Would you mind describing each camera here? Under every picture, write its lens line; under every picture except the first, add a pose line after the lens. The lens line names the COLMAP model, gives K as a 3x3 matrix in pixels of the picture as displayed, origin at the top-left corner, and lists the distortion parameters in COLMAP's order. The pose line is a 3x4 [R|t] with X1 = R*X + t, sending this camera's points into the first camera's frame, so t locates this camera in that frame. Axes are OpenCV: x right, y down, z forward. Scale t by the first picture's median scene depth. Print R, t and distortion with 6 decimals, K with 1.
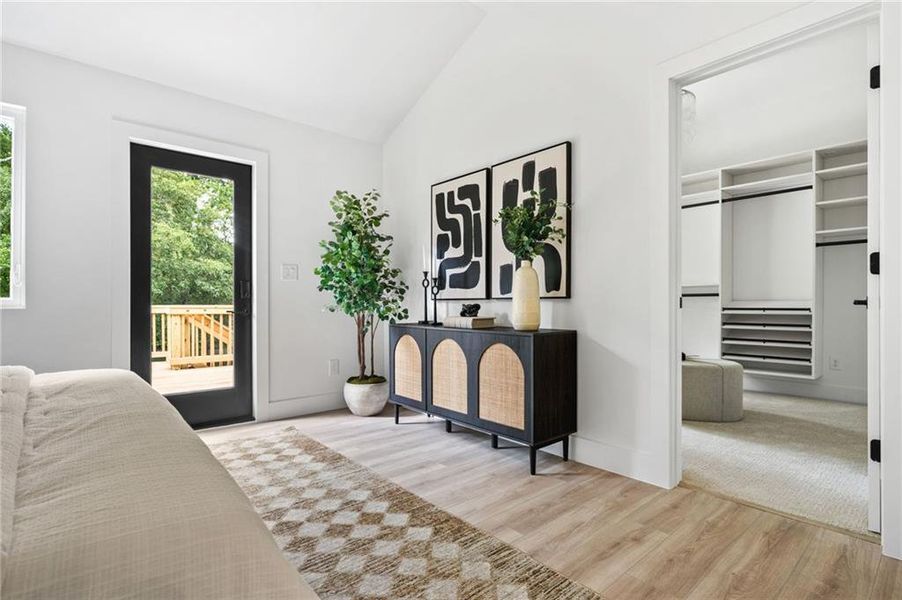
lens RADIAL K [[446.4, 0, 450.0], [0, 446.4, 303.6], [0, 0, 1]] dist [-0.000771, -0.000111]
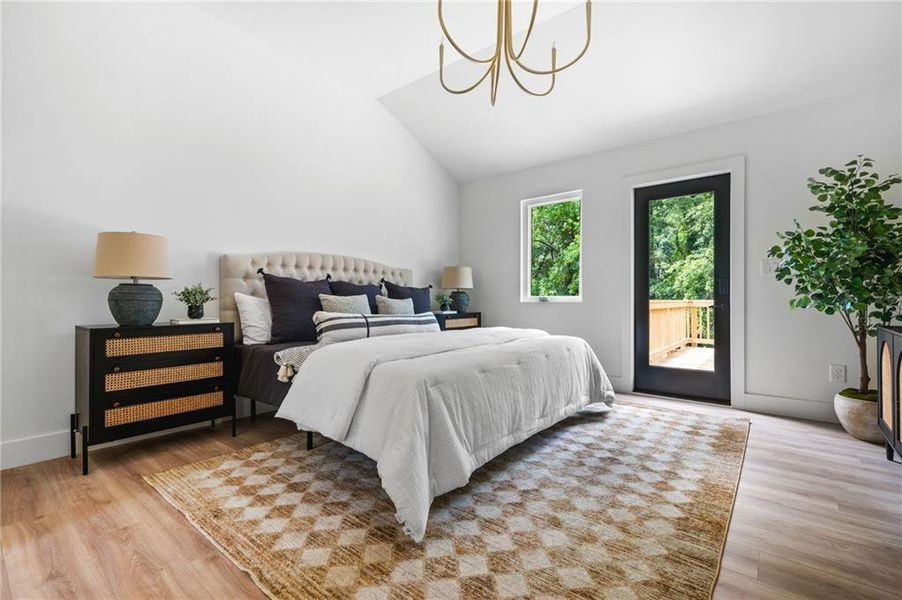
lens RADIAL K [[402.5, 0, 451.0], [0, 402.5, 300.0], [0, 0, 1]] dist [0.000992, 0.000268]
pose [[0.163874, 0.002600, -0.986478, 0.480339], [0.002208, 0.999993, 0.003002, -0.001866], [0.986479, -0.002670, 0.163867, 0.186930]]
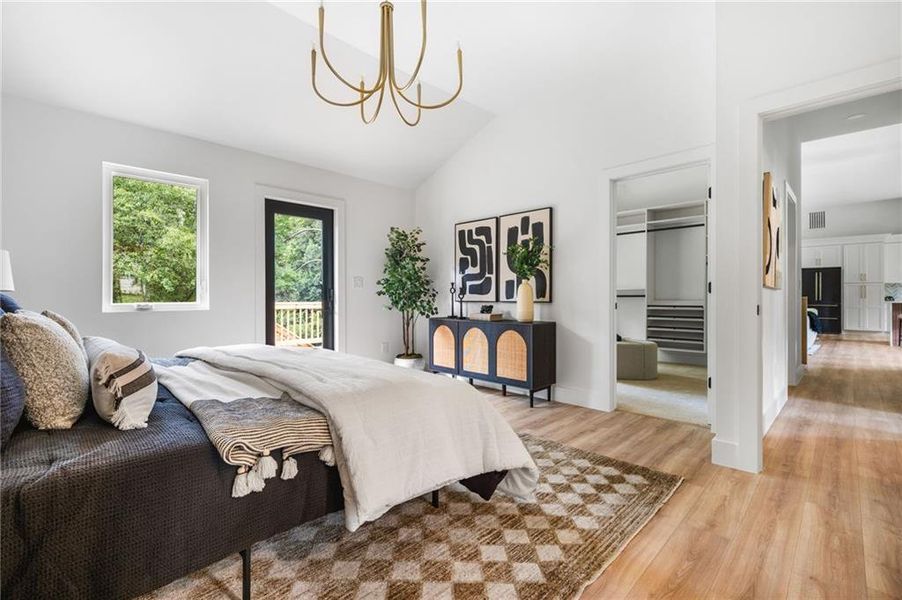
lens RADIAL K [[411.6, 0, 448.4], [0, 411.6, 296.8], [0, 0, 1]] dist [-0.000305, -0.000134]
pose [[0.997346, -0.000147, 0.072806, -0.194167], [-0.000020, 0.999997, 0.002295, -0.031843], [-0.072806, -0.002290, 0.997343, -0.426280]]
